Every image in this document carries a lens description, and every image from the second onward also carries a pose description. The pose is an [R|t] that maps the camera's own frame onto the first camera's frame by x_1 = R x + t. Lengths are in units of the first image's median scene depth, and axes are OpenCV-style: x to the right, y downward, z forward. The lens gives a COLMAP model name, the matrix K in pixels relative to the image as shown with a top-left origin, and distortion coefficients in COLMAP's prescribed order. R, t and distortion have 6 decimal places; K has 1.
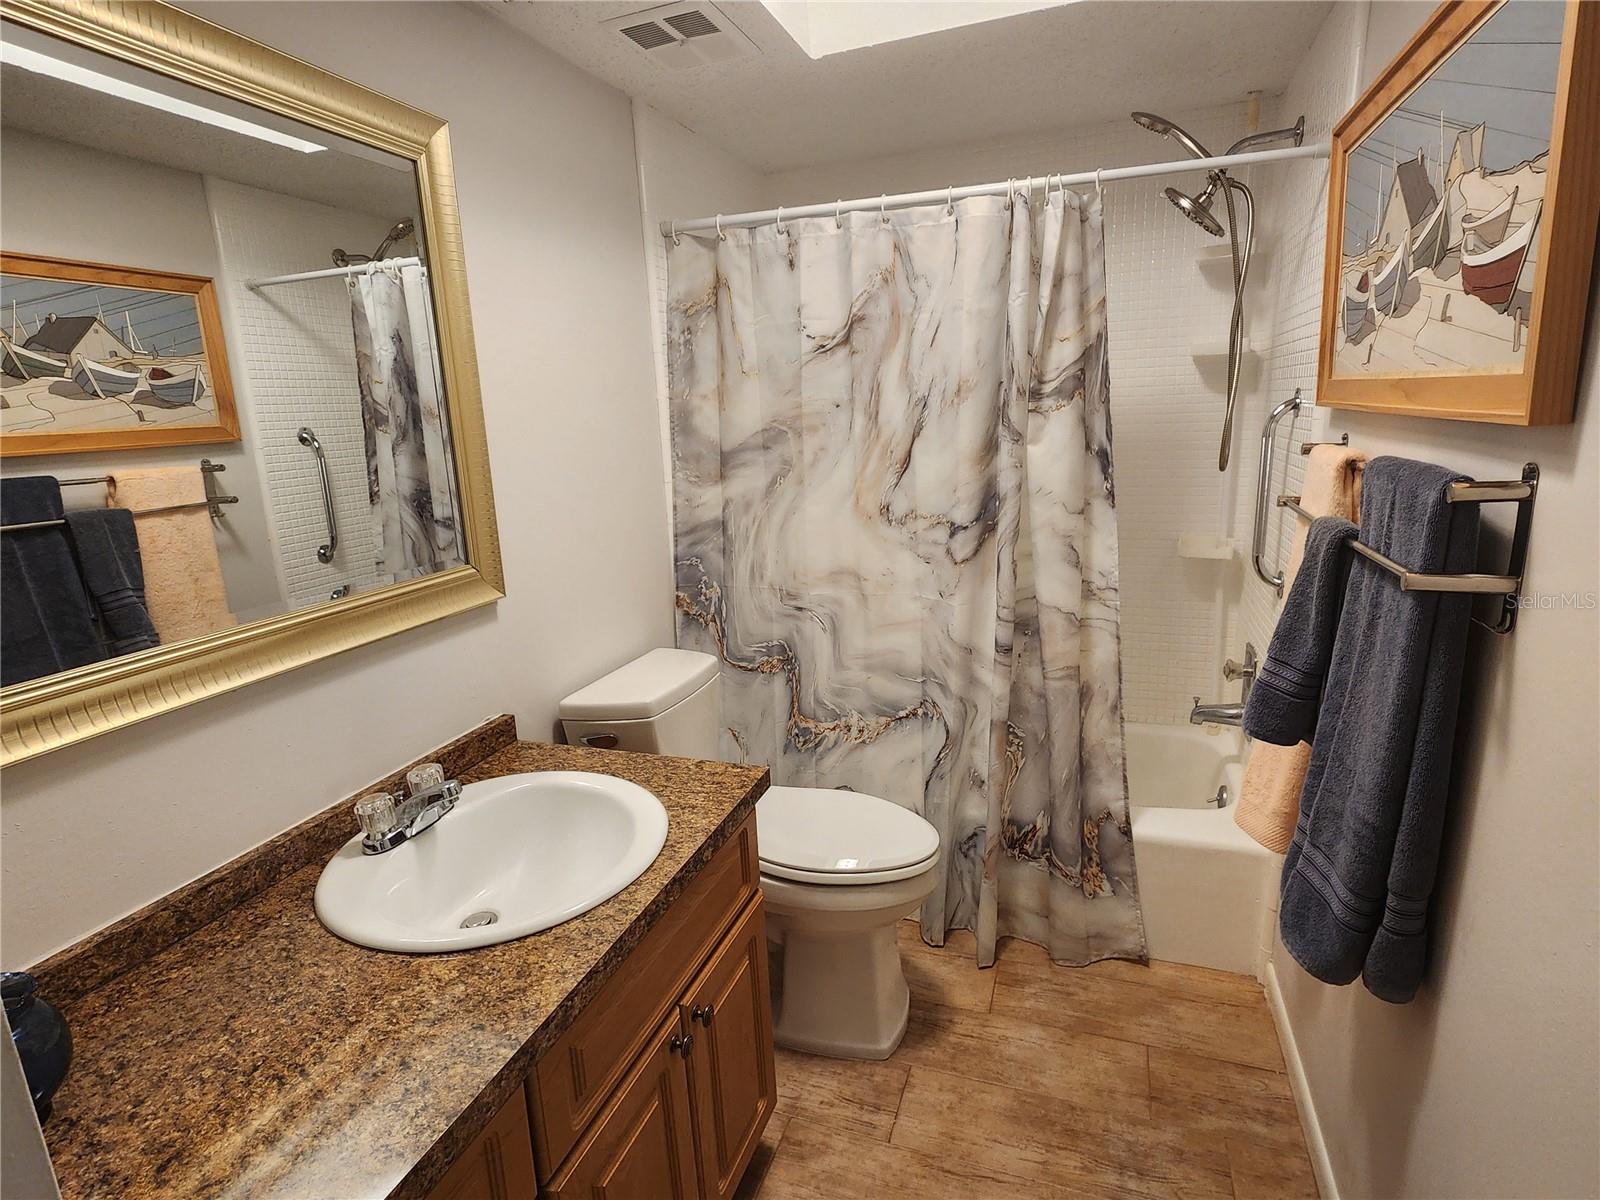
lens RADIAL K [[784.8, 0, 800.0], [0, 784.8, 600.0], [0, 0, 1]] dist [0.001754, 0.001004]
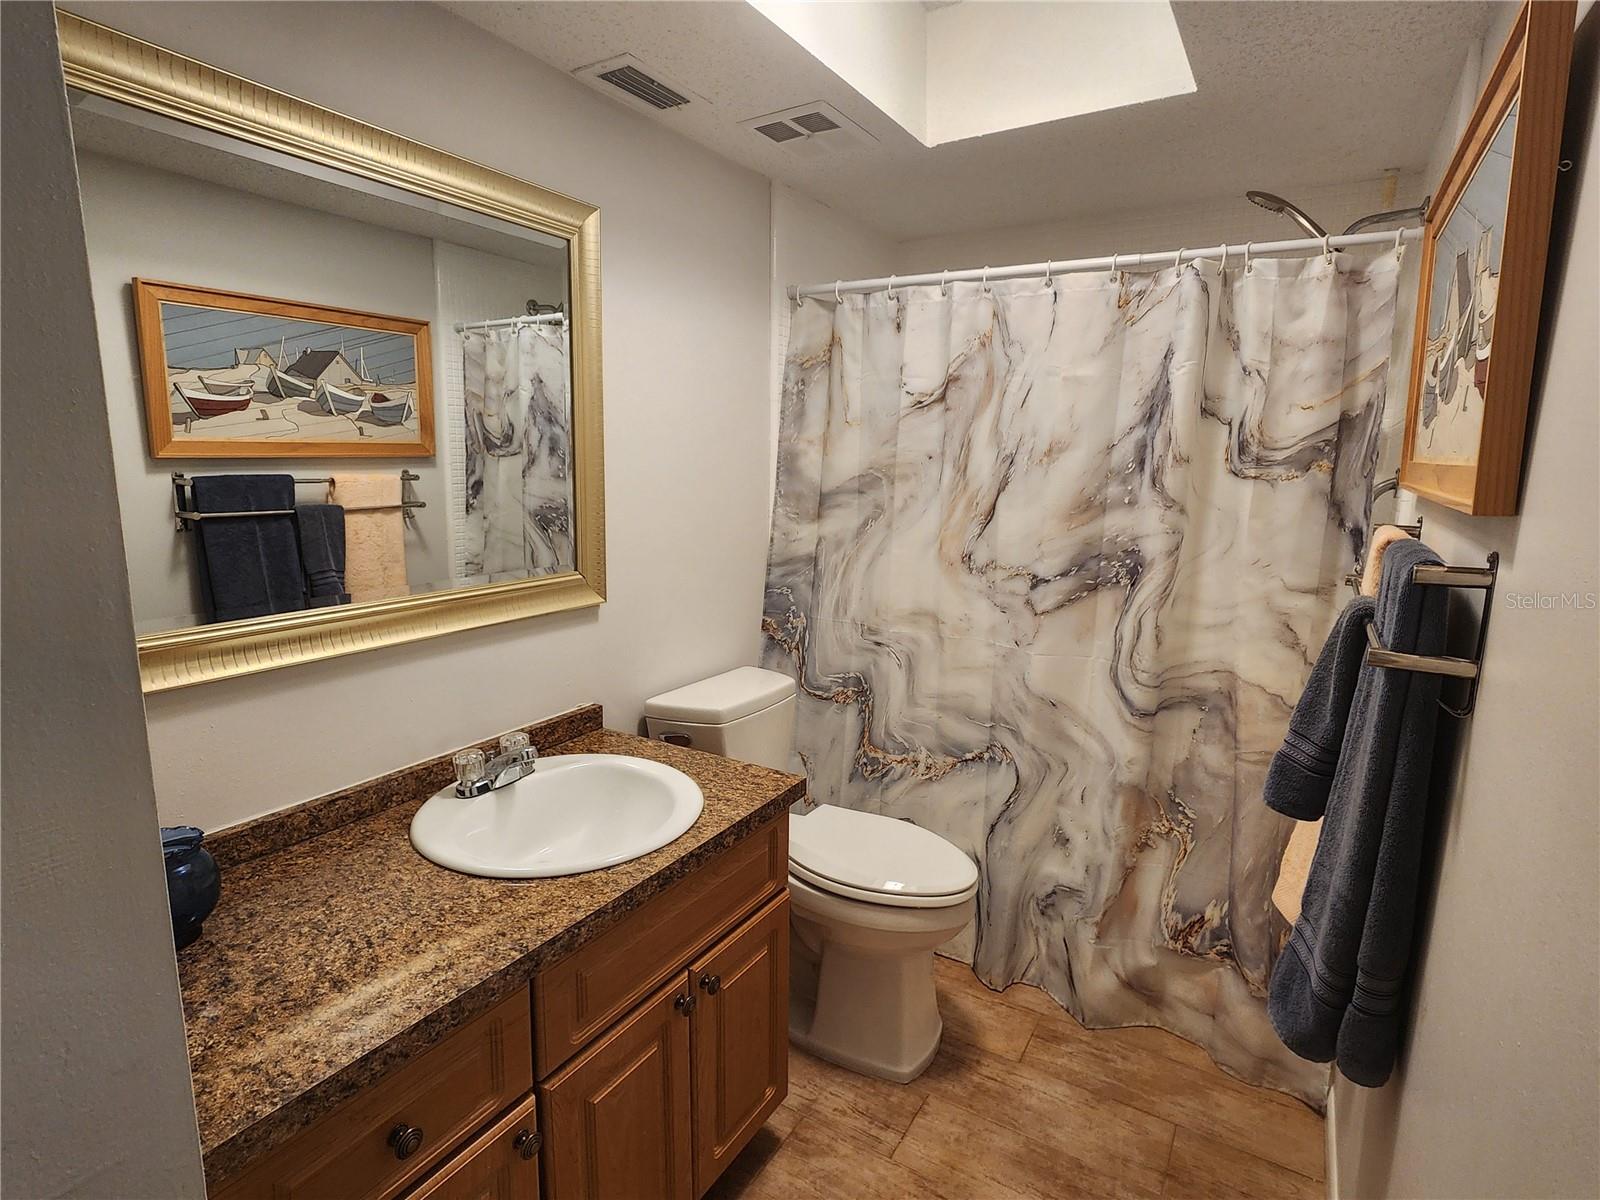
lens RADIAL K [[774.3, 0, 800.0], [0, 774.3, 600.0], [0, 0, 1]] dist [0.001808, 0.000200]
pose [[0.979080, 0.094176, -0.180369, 0.094085], [-0.103623, 0.993658, -0.043666, 0.011005], [0.175113, 0.061443, 0.982629, -0.062961]]
